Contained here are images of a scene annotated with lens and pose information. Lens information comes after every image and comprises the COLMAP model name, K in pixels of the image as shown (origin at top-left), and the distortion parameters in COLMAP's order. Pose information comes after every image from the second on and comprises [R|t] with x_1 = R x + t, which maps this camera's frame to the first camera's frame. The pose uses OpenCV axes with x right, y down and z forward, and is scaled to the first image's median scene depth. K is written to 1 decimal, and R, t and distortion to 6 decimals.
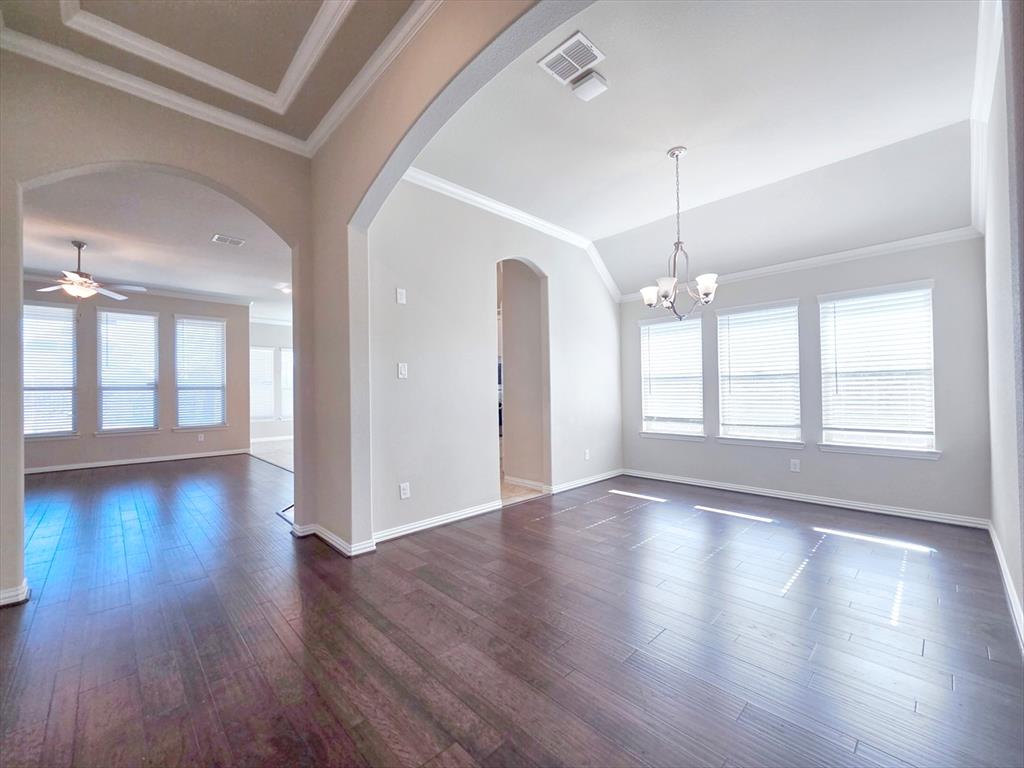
lens RADIAL K [[420.4, 0, 504.6], [0, 420.4, 386.7], [0, 0, 1]] dist [-0.000865, 0.000249]
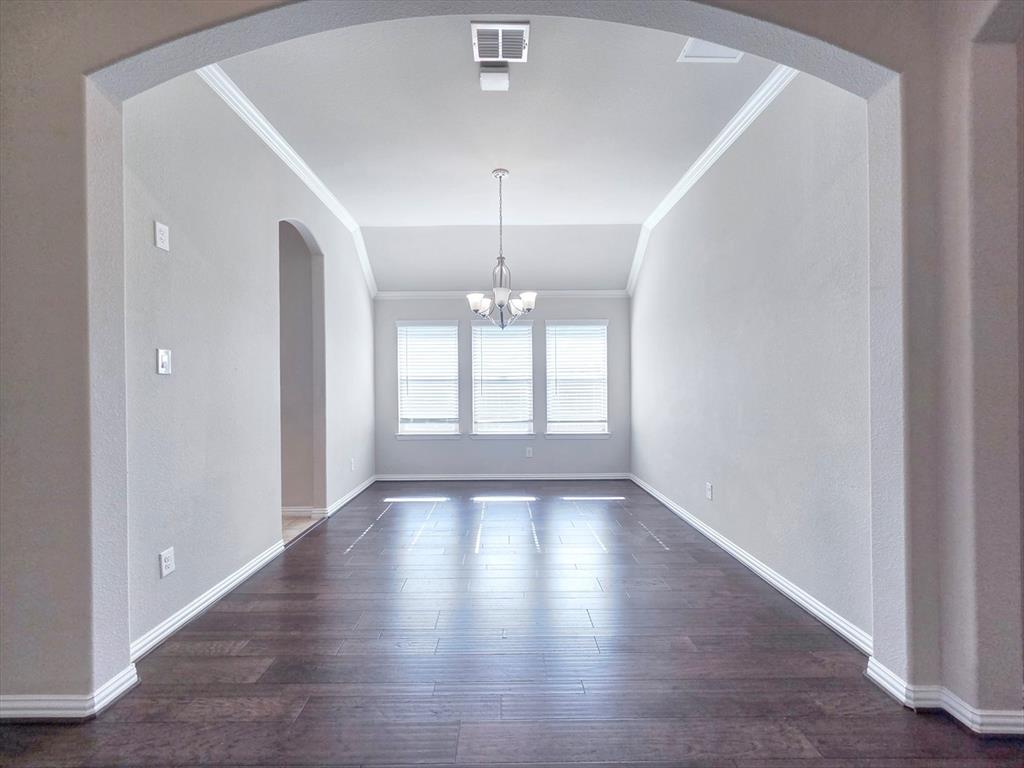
lens RADIAL K [[420.4, 0, 509.3], [0, 420.4, 385.8], [0, 0, 1]] dist [-0.000865, 0.000249]
pose [[0.681070, 0.010907, 0.732137, -0.271059], [-0.009878, 0.999935, -0.005707, -0.003789], [-0.732151, -0.003346, 0.681134, 0.183791]]
